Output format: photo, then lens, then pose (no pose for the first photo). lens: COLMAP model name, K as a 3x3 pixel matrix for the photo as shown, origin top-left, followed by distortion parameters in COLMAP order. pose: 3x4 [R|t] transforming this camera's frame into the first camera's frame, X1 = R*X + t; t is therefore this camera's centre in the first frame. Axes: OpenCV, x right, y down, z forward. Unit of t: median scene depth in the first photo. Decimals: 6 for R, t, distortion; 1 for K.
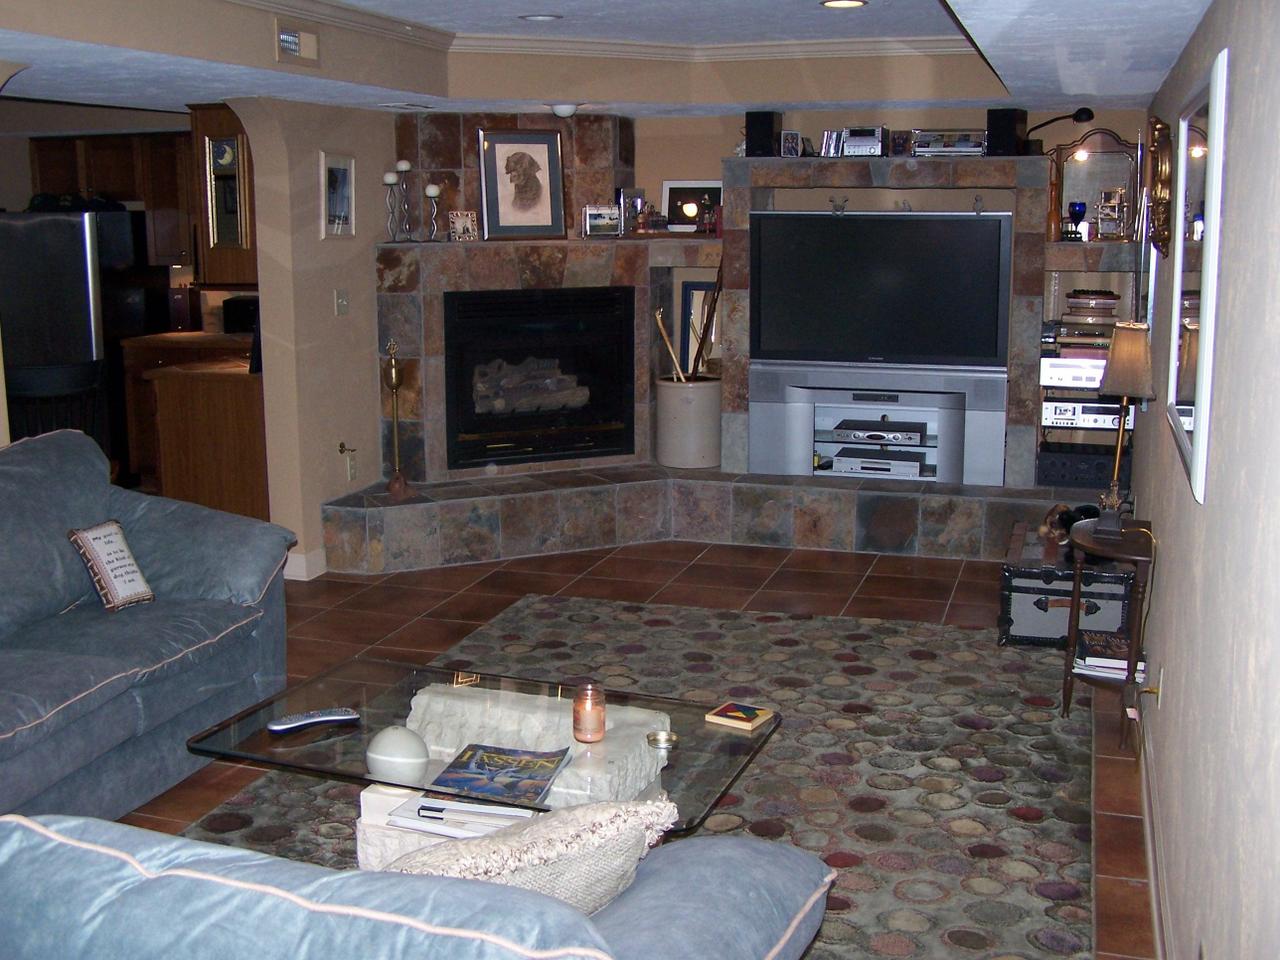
lens RADIAL K [[1424.0, 0, 640.0], [0, 1424.0, 480.0], [0, 0, 1]] dist [-0.003148, 0.000511]
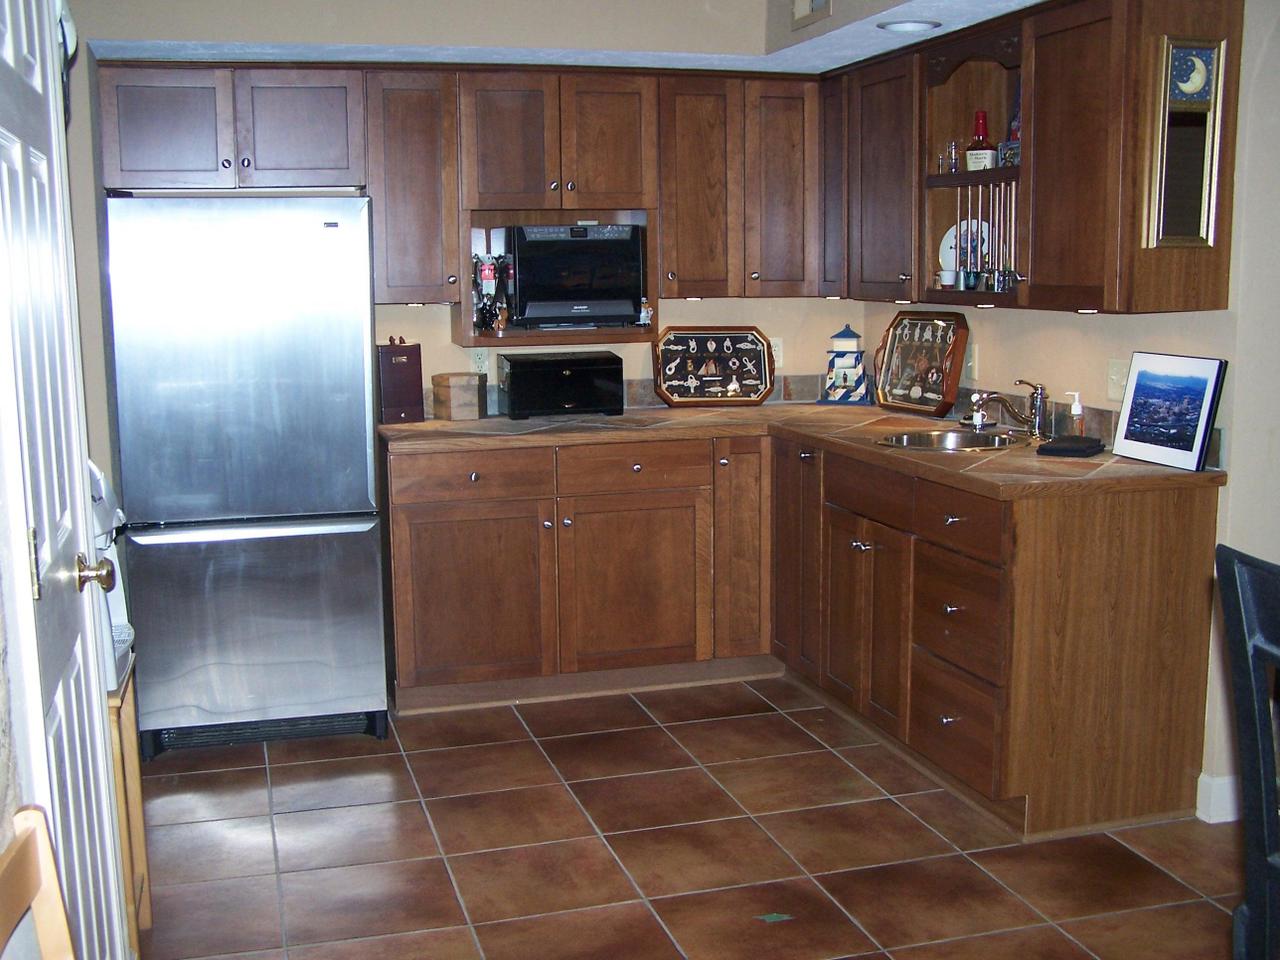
lens RADIAL K [[1424.0, 0, 640.0], [0, 1424.0, 480.0], [0, 0, 1]] dist [-0.003148, 0.000511]
pose [[0.830233, -0.094041, 0.549426, -0.781424], [0.115059, 0.993351, -0.003841, -0.096233], [-0.545412, 0.066405, 0.835533, 0.669217]]
